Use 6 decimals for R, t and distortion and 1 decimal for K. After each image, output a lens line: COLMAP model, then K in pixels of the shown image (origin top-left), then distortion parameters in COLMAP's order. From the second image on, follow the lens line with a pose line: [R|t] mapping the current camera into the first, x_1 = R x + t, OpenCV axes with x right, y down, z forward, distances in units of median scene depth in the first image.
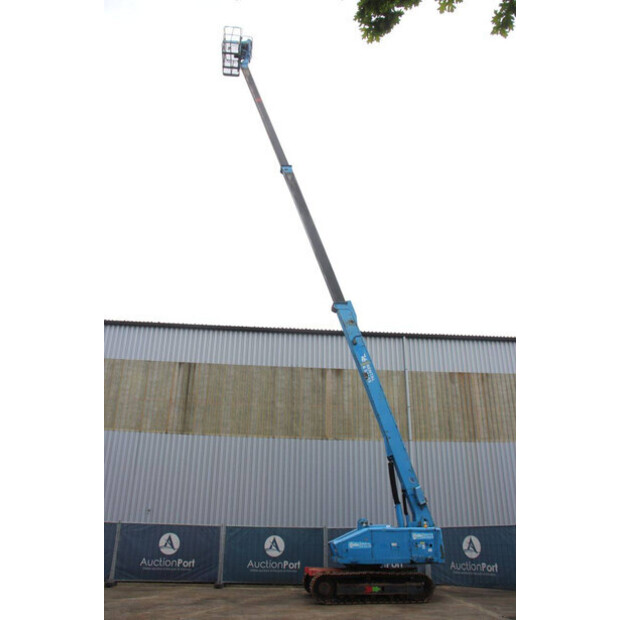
lens RADIAL K [[508.4, 0, 310.0], [0, 508.4, 310.0], [0, 0, 1]] dist [-0.160921, 0.148320]
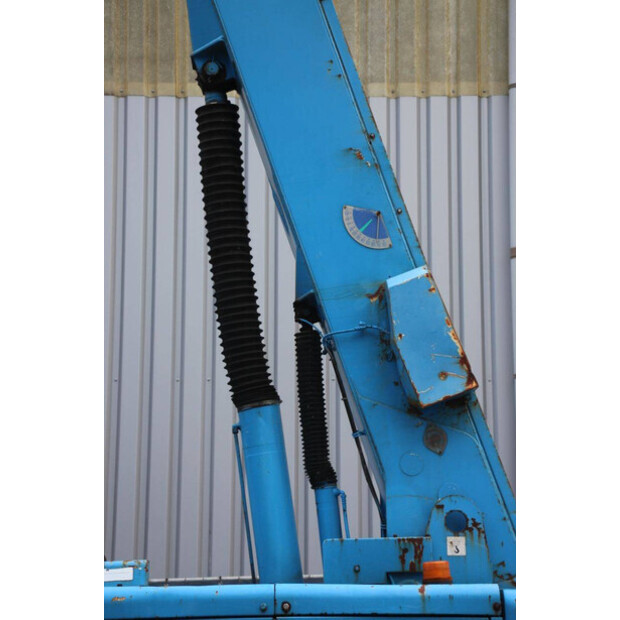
lens RADIAL K [[1473.7, 0, 310.0], [0, 1473.7, 310.0], [0, 0, 1]] dist [0.398558, 0.395426]
pose [[0.994062, -0.027800, -0.105204, 0.233219], [0.052066, 0.970472, 0.235526, 0.275457], [0.095550, -0.239605, 0.966157, 0.629495]]
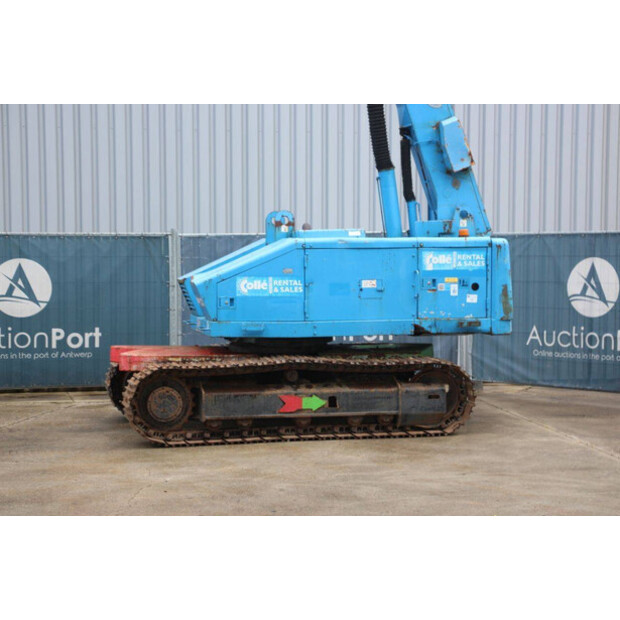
lens RADIAL K [[1473.7, 0, 310.0], [0, 1473.7, 310.0], [0, 0, 1]] dist [0.398558, 0.395426]
pose [[0.994588, -0.013490, 0.103017, 0.020899], [-0.034763, 0.891175, 0.452326, 0.024049], [-0.097908, -0.453460, 0.885883, 0.073184]]
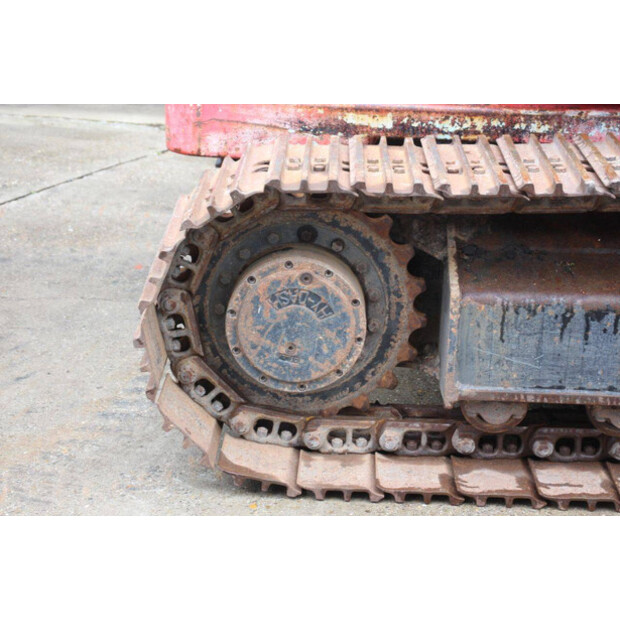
lens RADIAL K [[1473.7, 0, 310.0], [0, 1473.7, 310.0], [0, 0, 1]] dist [0.398558, 0.395426]
pose [[0.989109, 0.058900, -0.134884, 0.057350], [0.048911, 0.732818, 0.678664, 0.338163], [0.138818, -0.677870, 0.721957, 0.703700]]
